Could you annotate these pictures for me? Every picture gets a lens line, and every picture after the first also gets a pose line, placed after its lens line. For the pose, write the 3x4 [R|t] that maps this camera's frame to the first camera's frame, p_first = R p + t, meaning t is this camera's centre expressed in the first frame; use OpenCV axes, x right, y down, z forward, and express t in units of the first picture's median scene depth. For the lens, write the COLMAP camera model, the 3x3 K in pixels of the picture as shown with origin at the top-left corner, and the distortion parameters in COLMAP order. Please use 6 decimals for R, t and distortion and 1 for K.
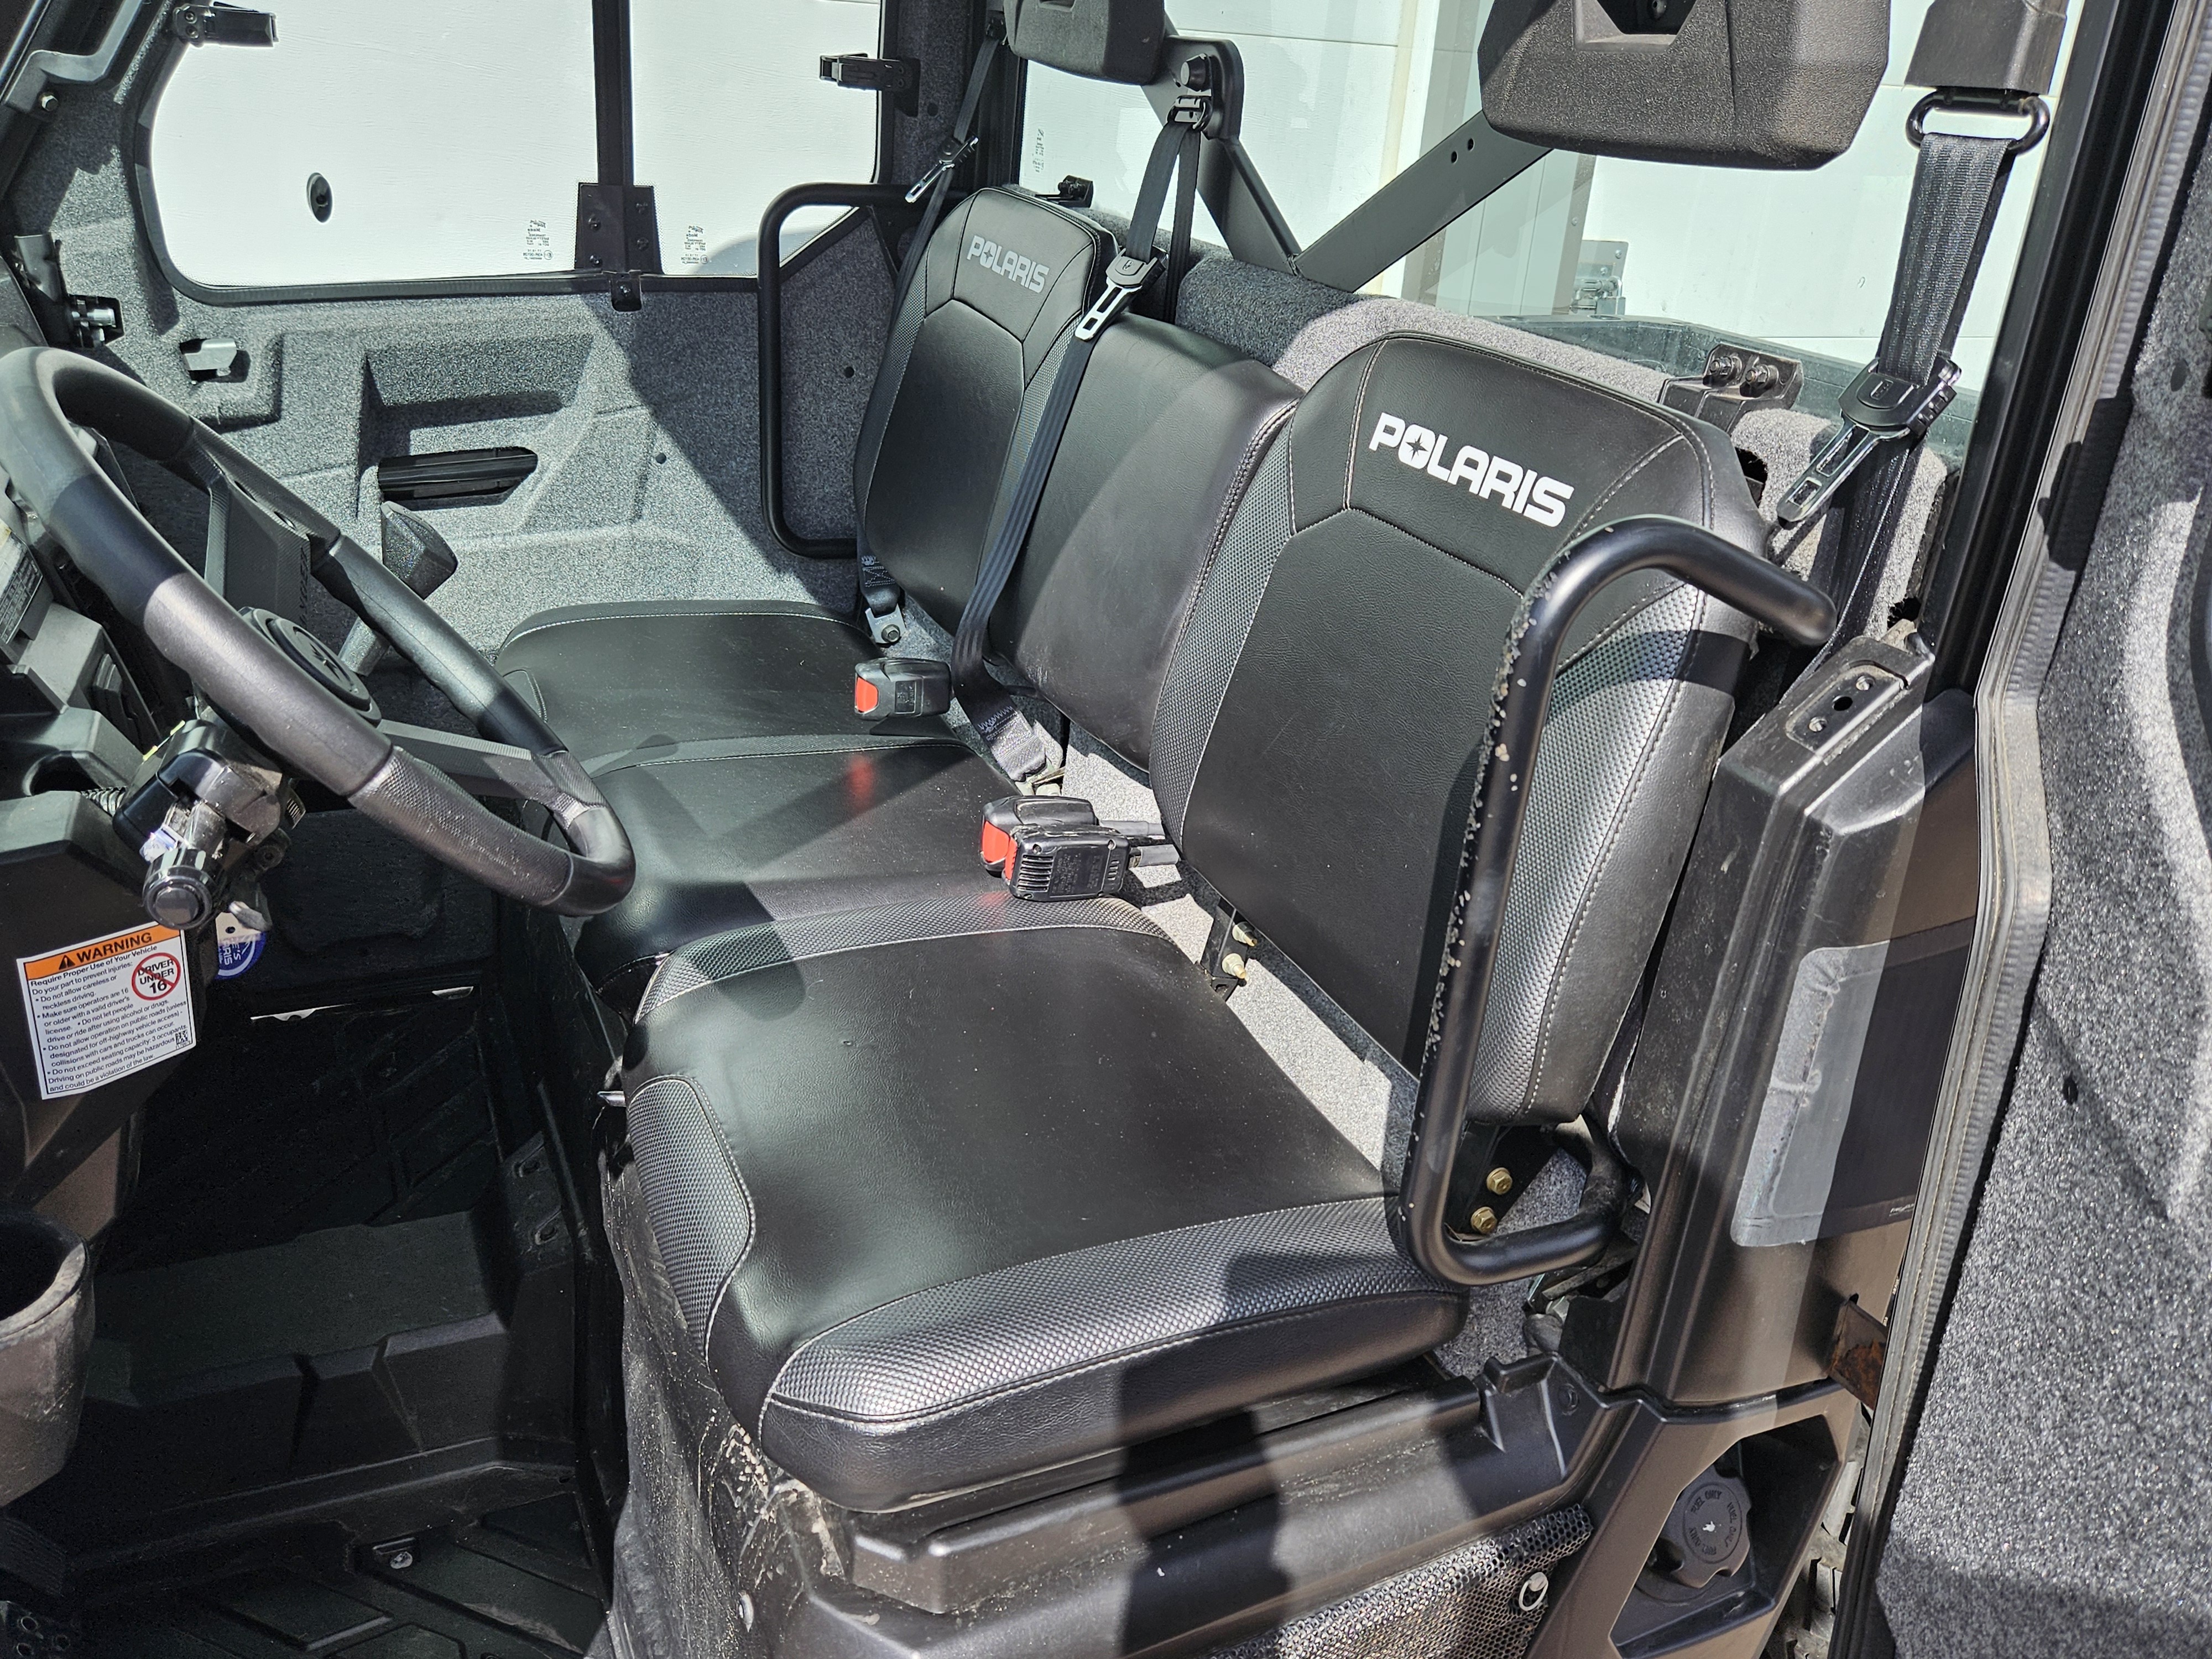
lens RADIAL K [[1774.4, 0, 1122.7], [0, 1774.4, 842.2], [0, 0, 1]] dist [0.067076, -0.056133]
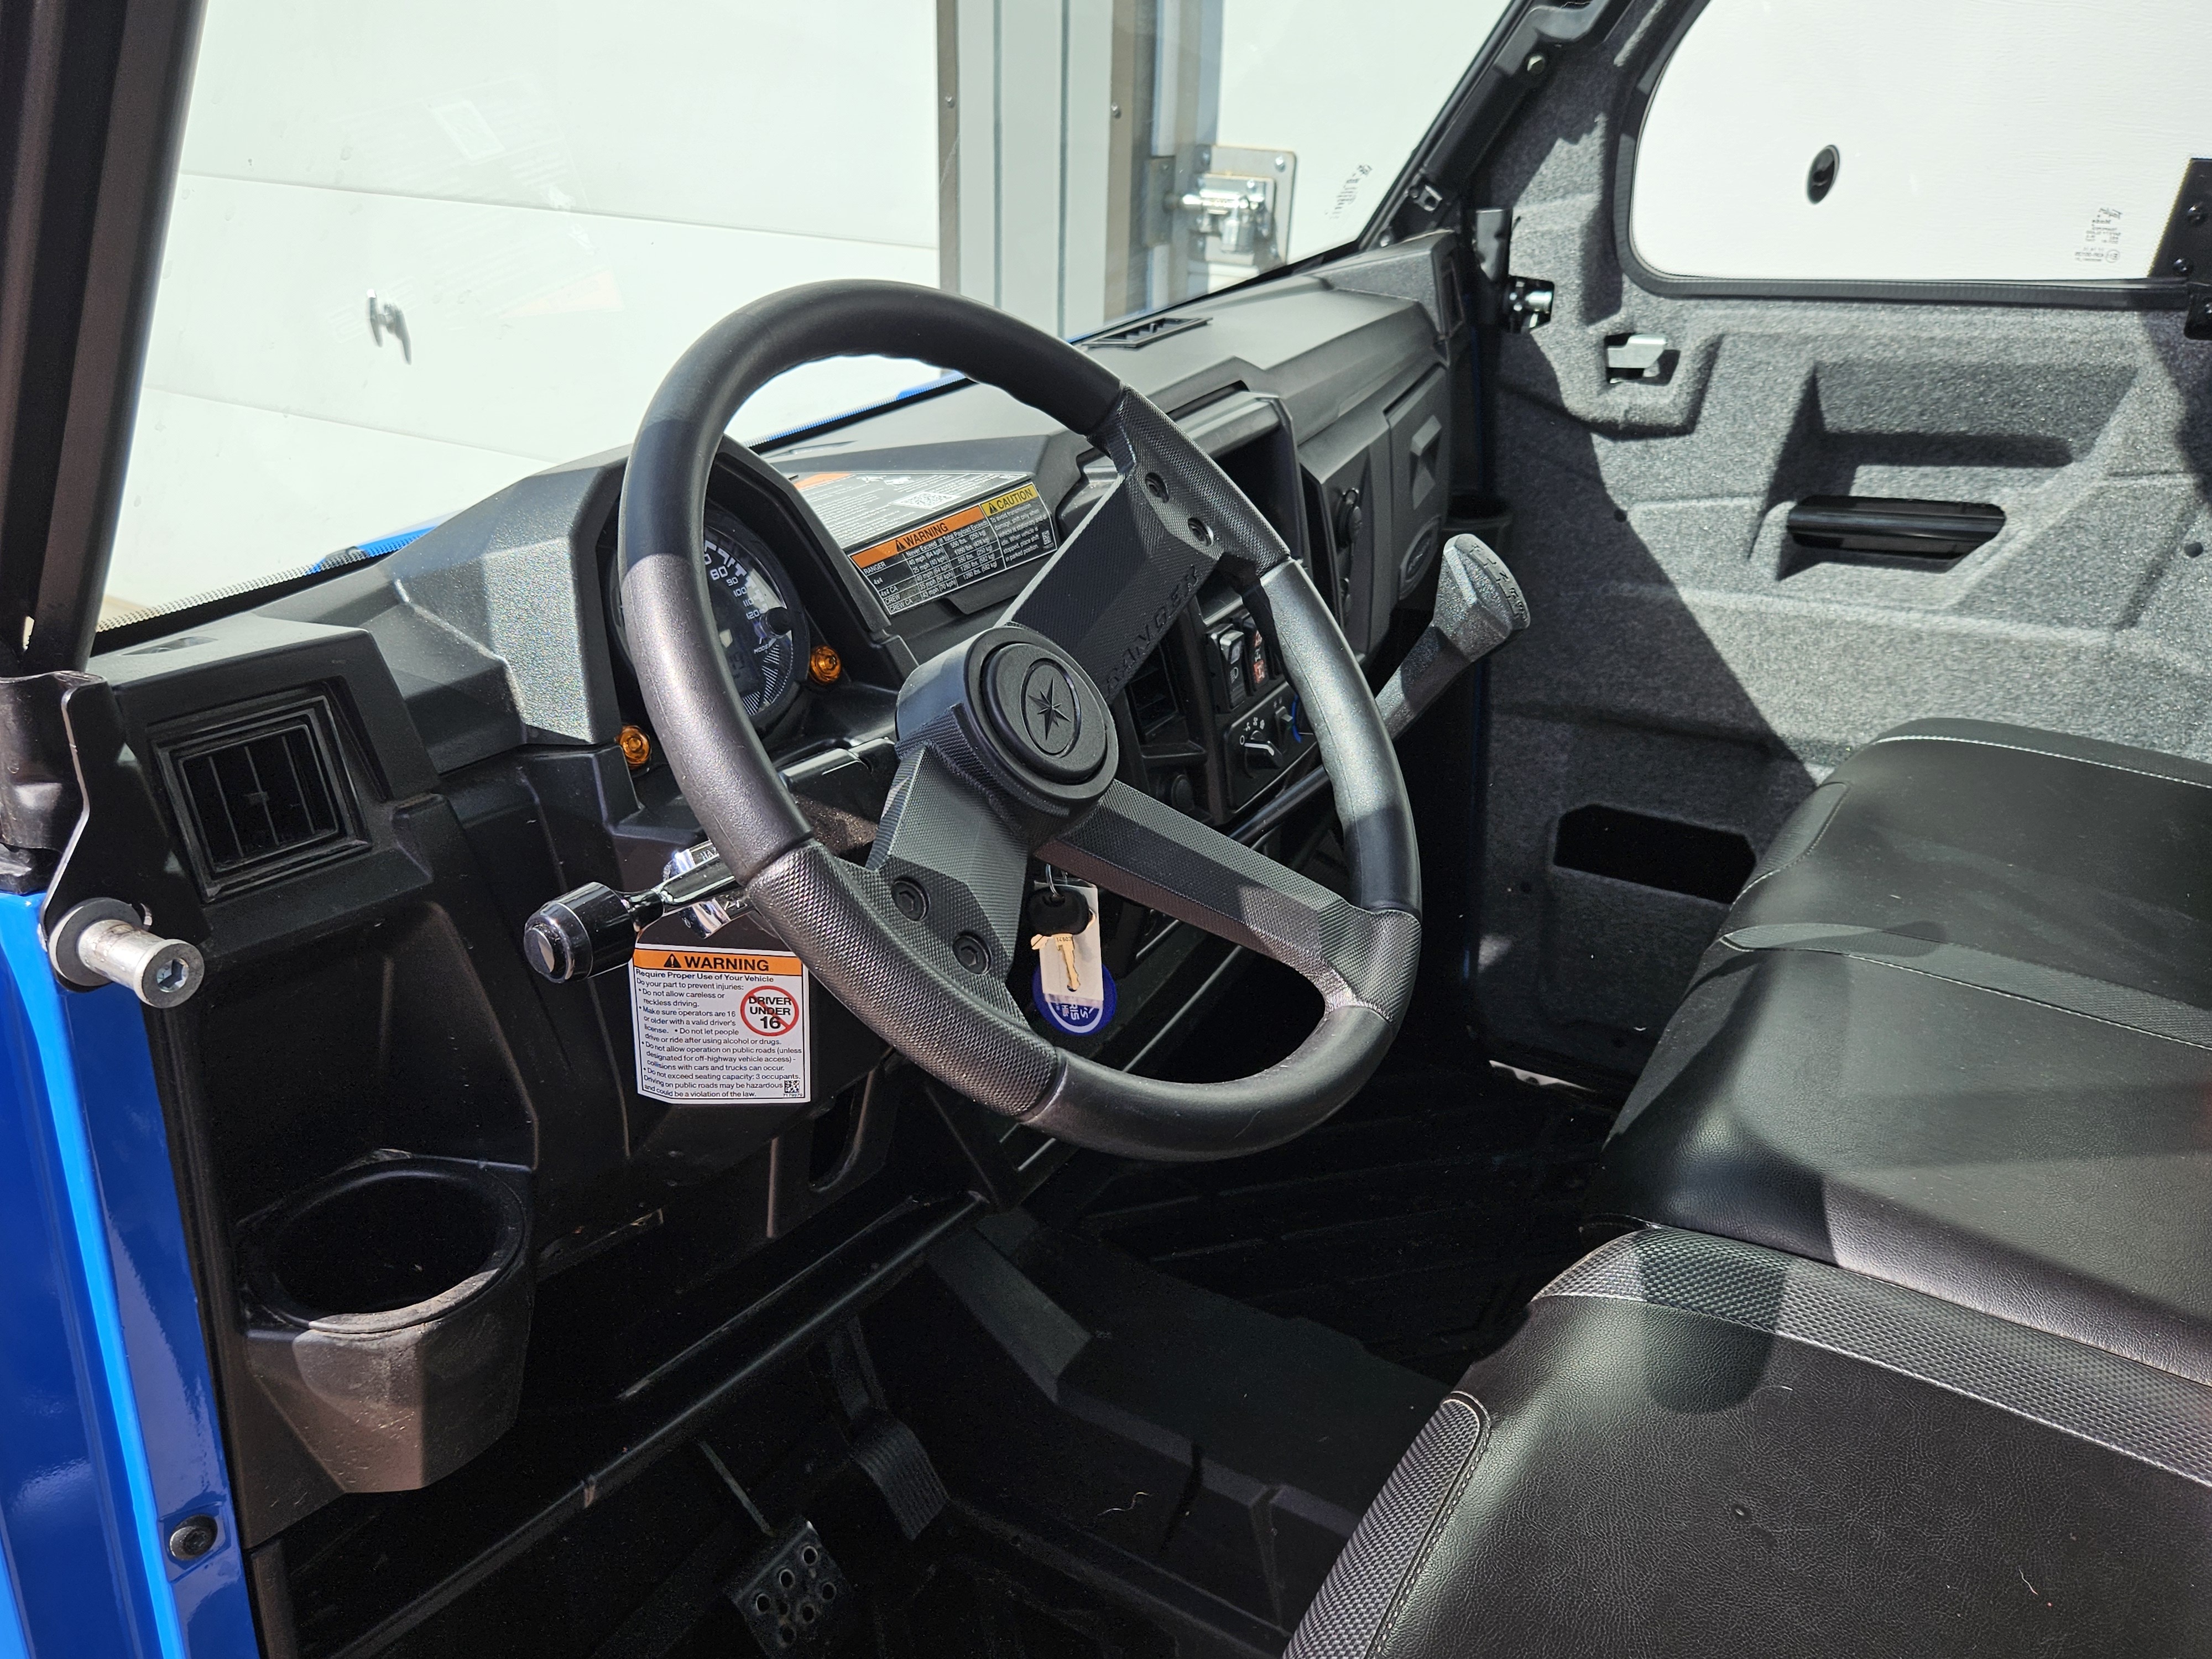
lens RADIAL K [[1809.3, 0, 1068.1], [0, 1809.3, 823.0], [0, 0, 1]] dist [0.069455, -0.062591]
pose [[0.566287, 0.287544, -0.772423, 0.090554], [-0.308632, 0.942964, 0.124762, -0.078766], [0.764242, 0.167744, 0.622733, 0.270442]]
